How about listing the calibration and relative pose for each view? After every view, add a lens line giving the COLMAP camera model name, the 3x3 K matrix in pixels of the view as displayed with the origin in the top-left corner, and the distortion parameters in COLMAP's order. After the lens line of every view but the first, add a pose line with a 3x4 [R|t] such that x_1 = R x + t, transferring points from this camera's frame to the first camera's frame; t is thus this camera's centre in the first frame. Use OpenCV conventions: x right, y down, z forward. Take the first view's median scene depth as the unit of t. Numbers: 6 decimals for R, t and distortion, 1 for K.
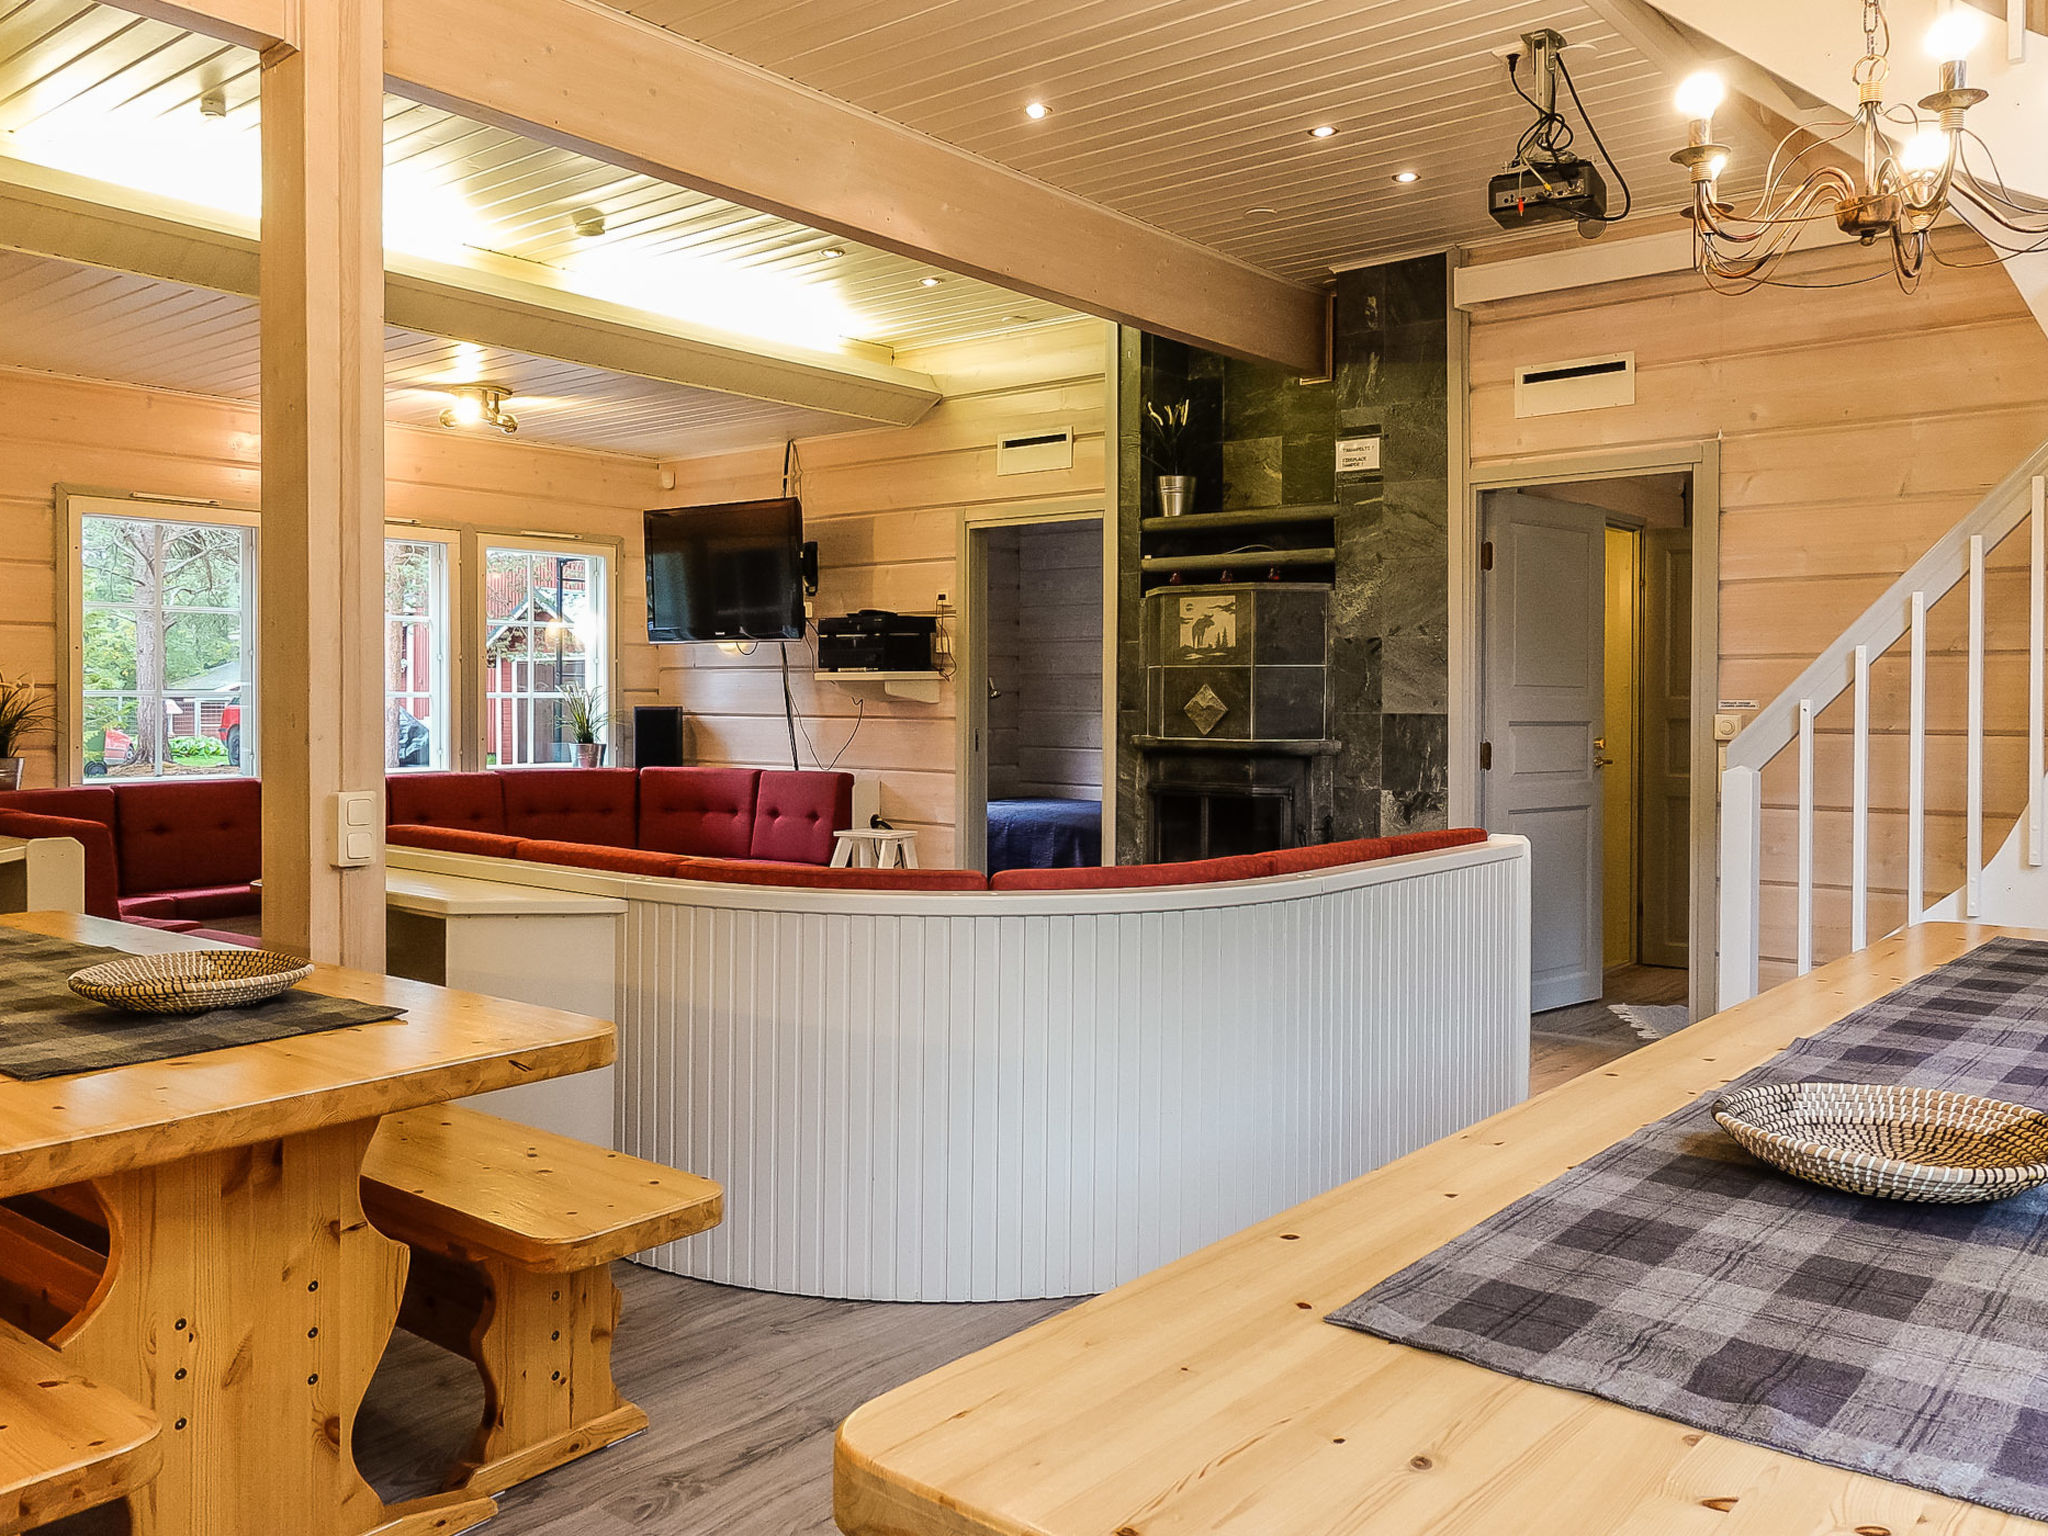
lens RADIAL K [[1633.5, 0, 1024.1], [0, 1633.5, 750.2], [0, 0, 1]] dist [0.007889, 0.006197]
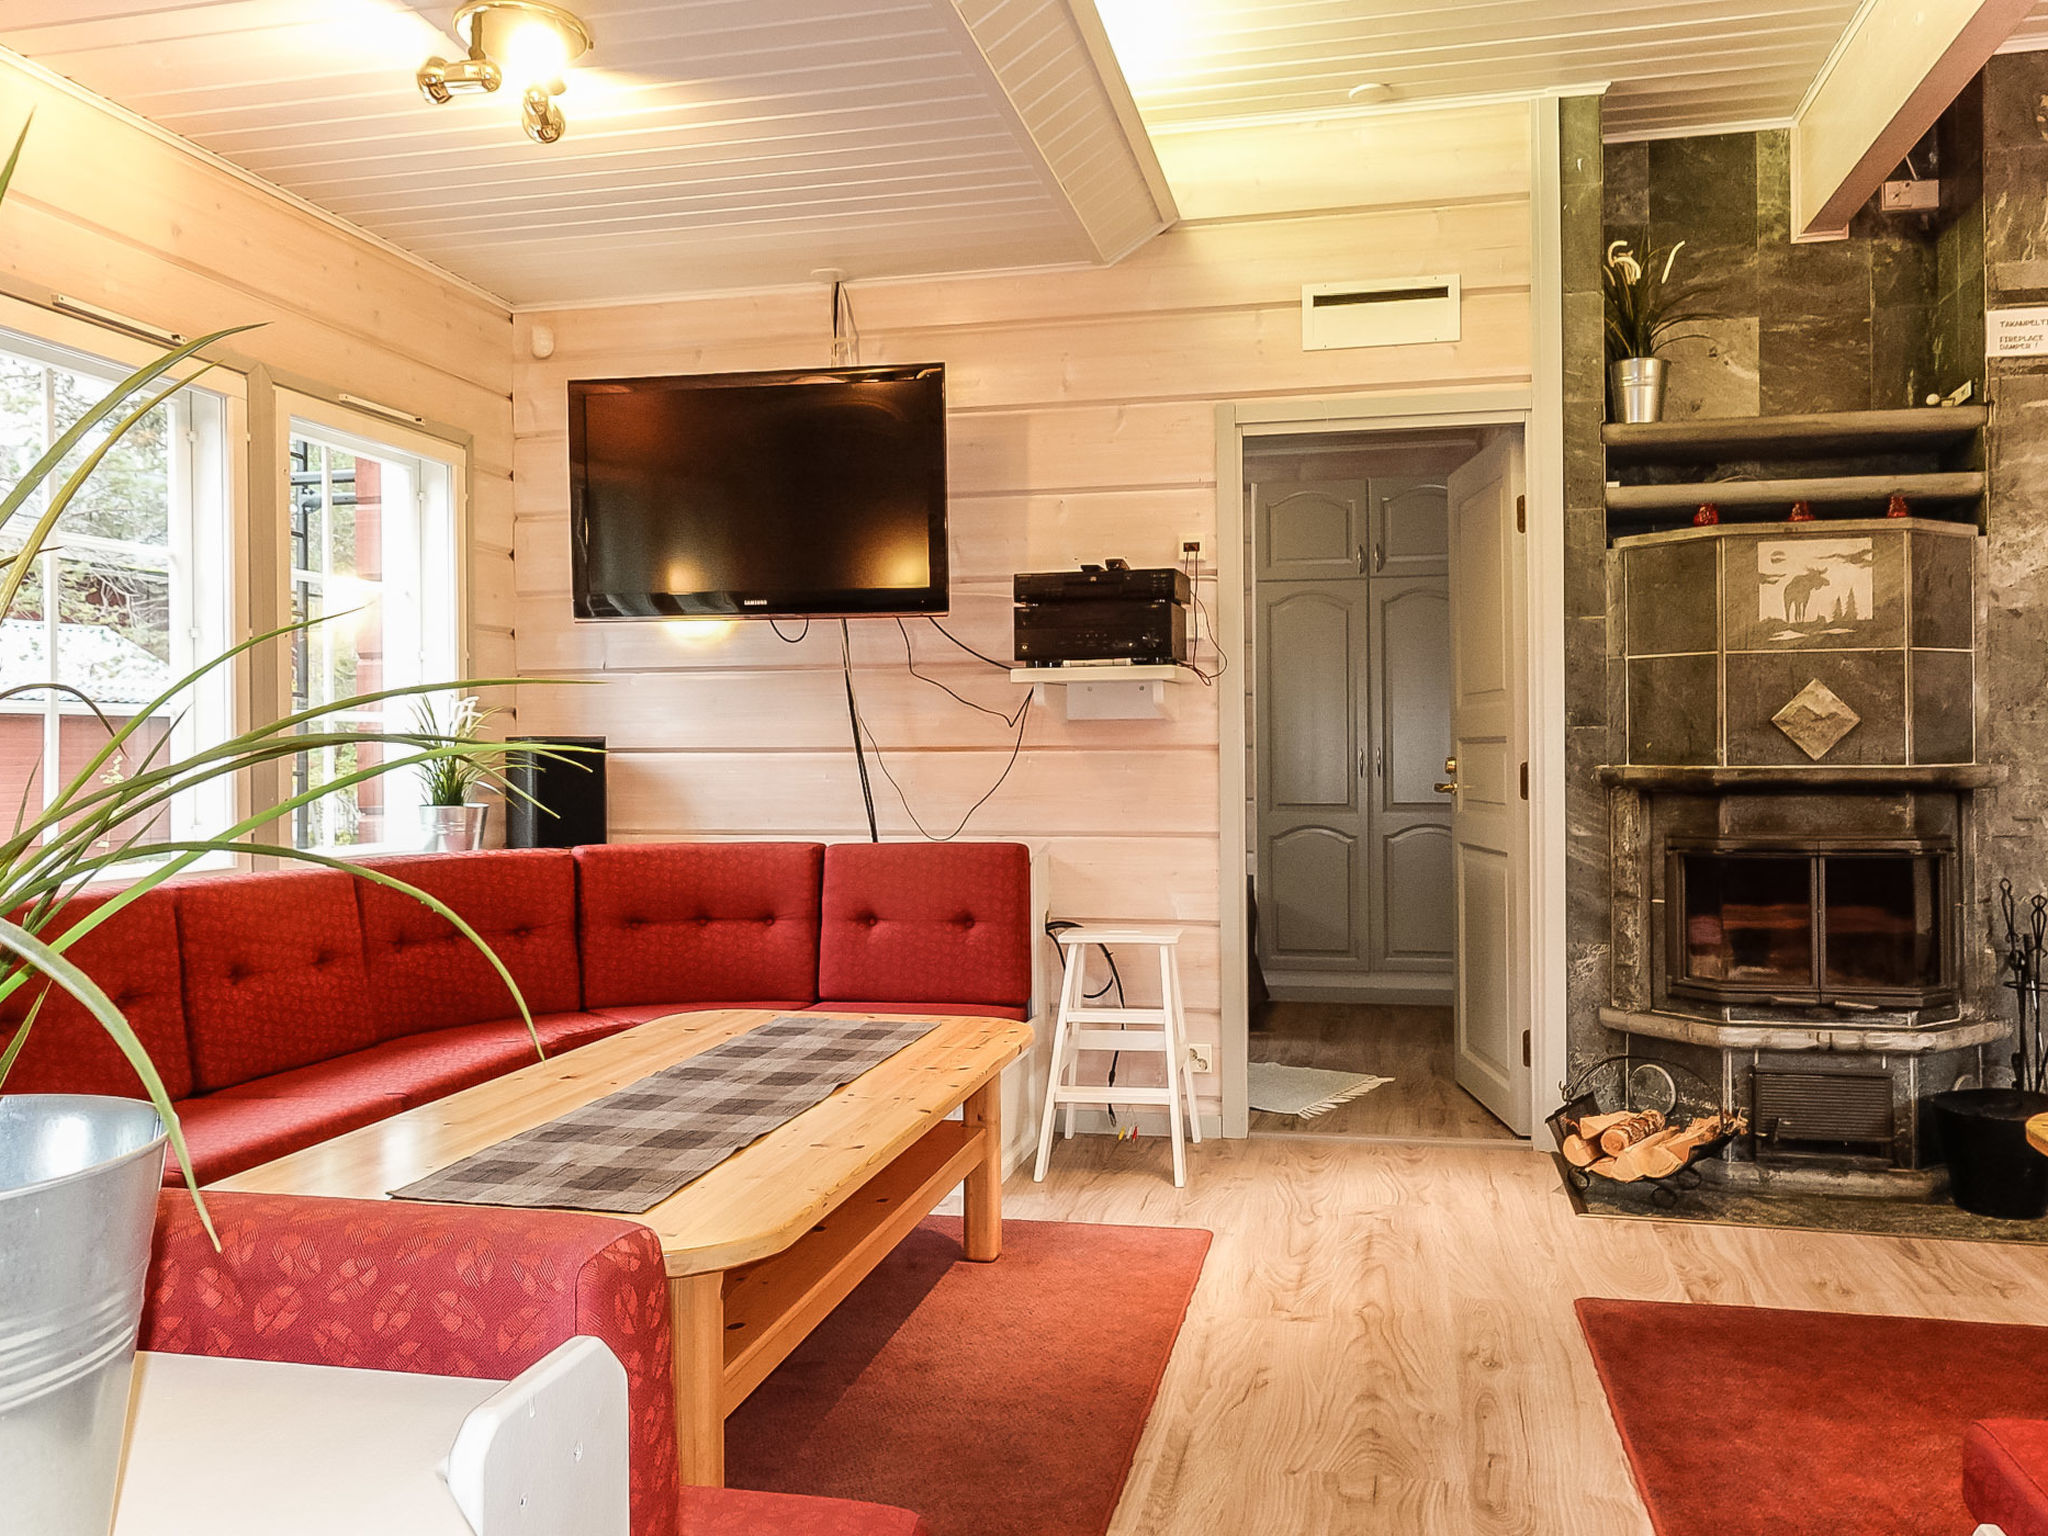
lens RADIAL K [[1602.4, 0, 1020.4], [0, 1602.4, 767.5], [0, 0, 1]] dist [0.001028, 0.003195]
pose [[0.893922, -0.016264, 0.447928, -0.413008], [0.026461, 0.999513, -0.016516, -0.004112], [-0.447442, 0.026616, 0.893917, 0.551585]]
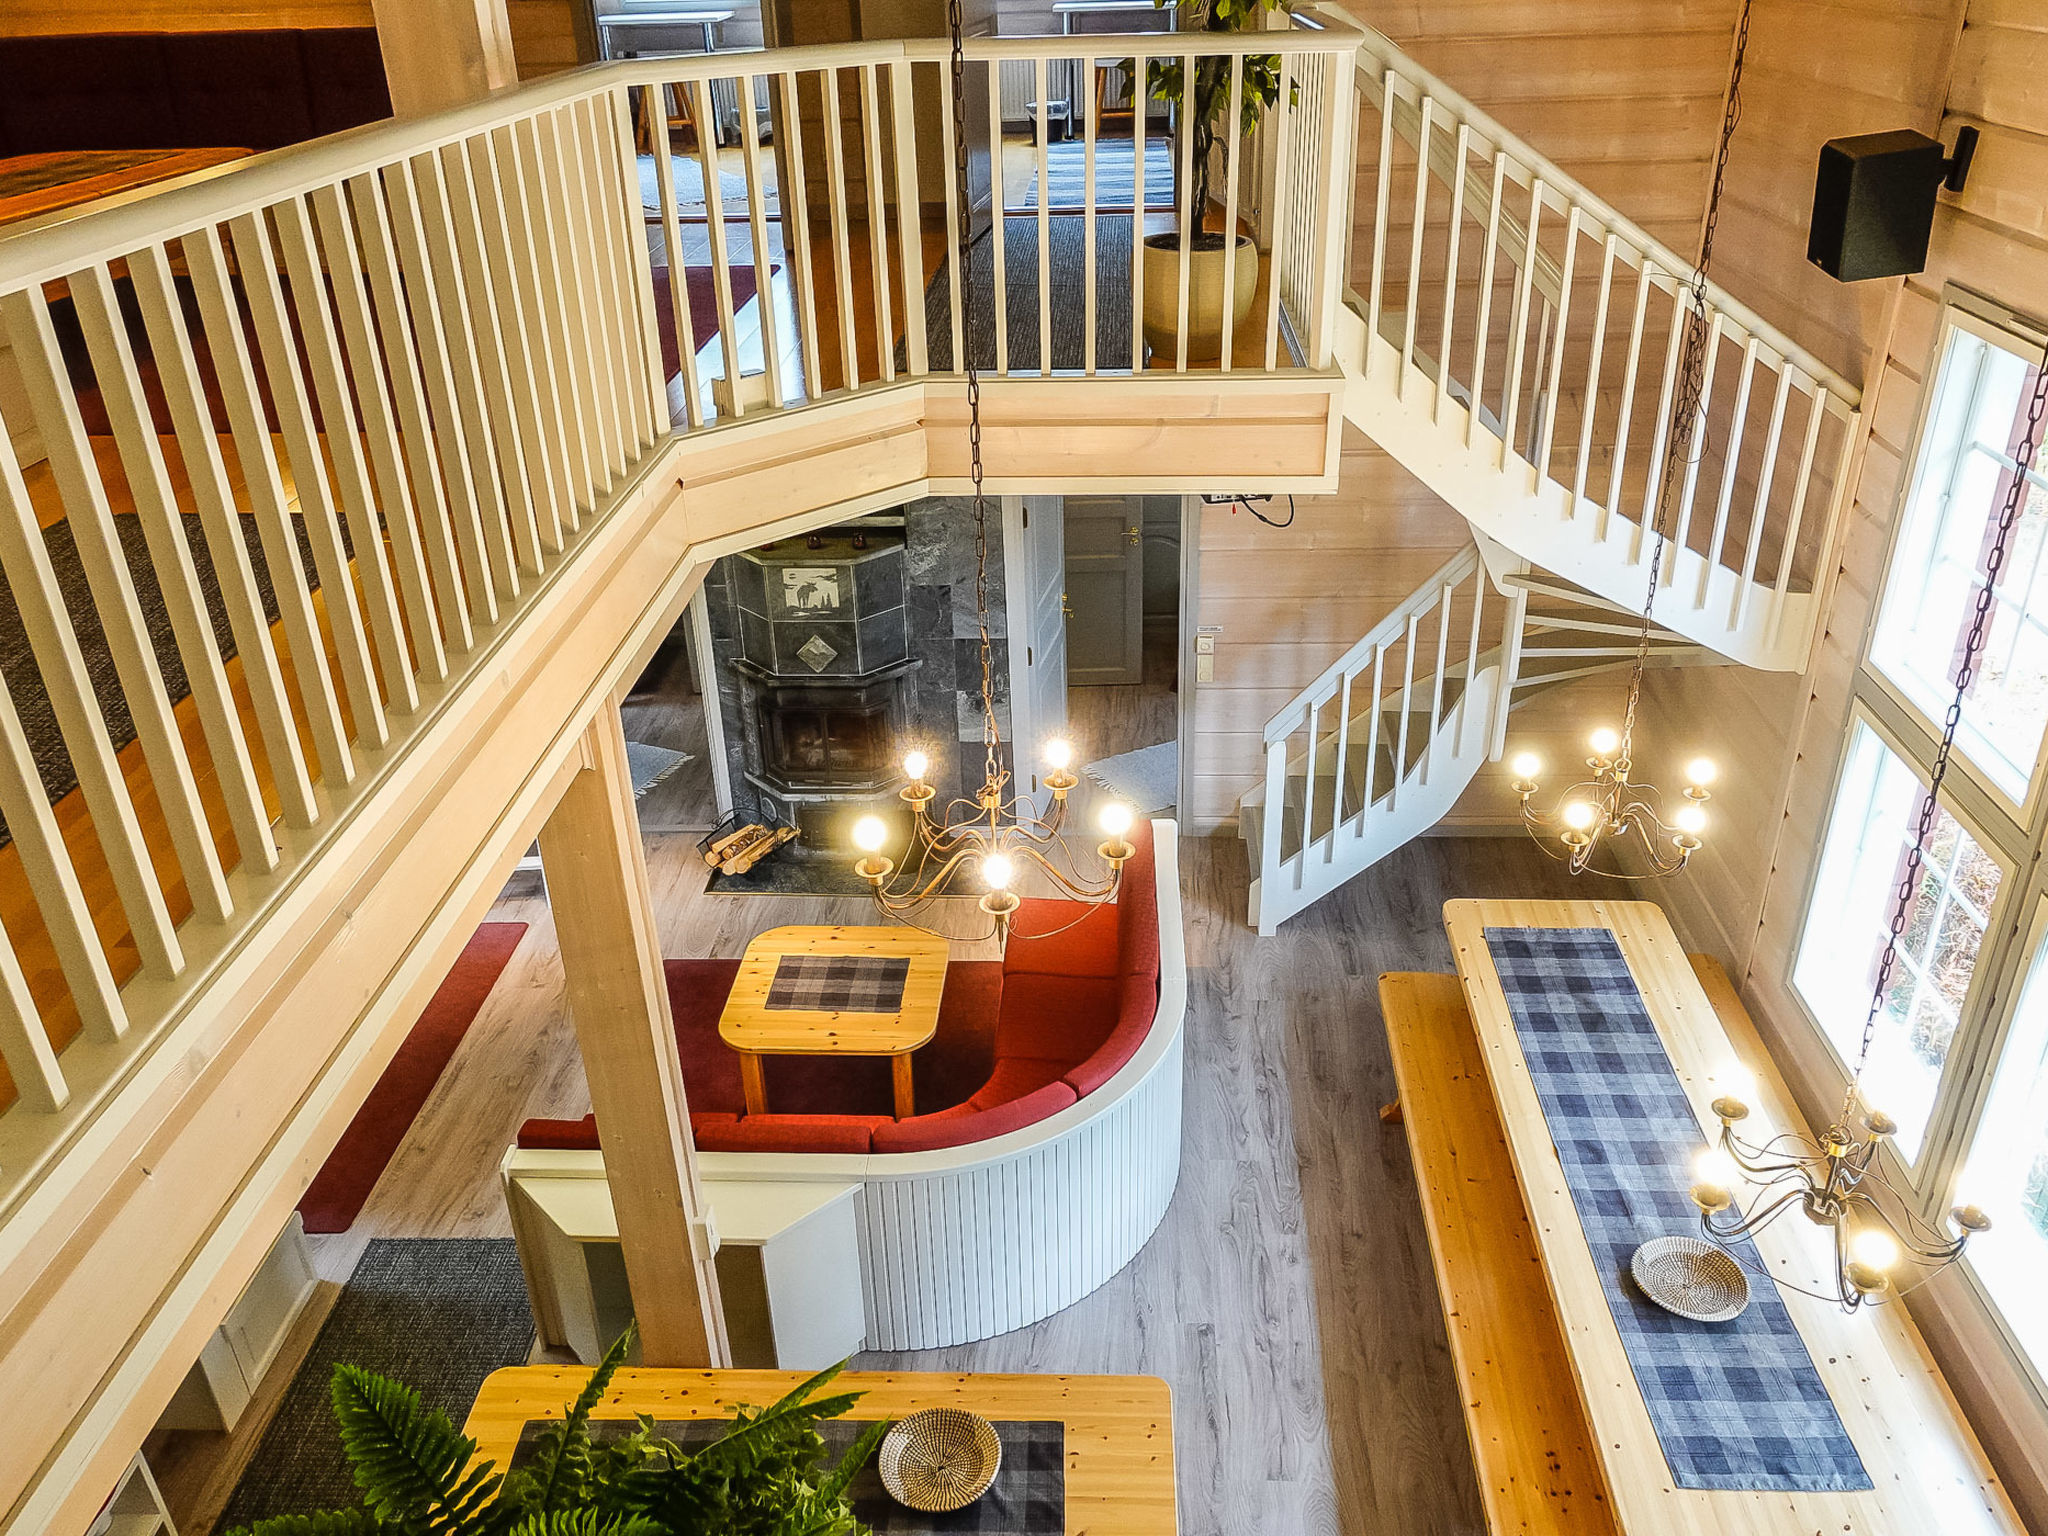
lens RADIAL K [[1602.4, 0, 1020.4], [0, 1602.4, 767.5], [0, 0, 1]] dist [0.001028, 0.003195]
pose [[0.806997, -0.300048, 0.508652, -0.388840], [0.048529, 0.892091, 0.449242, -0.461790], [-0.588558, -0.337852, 0.734476, -0.020681]]
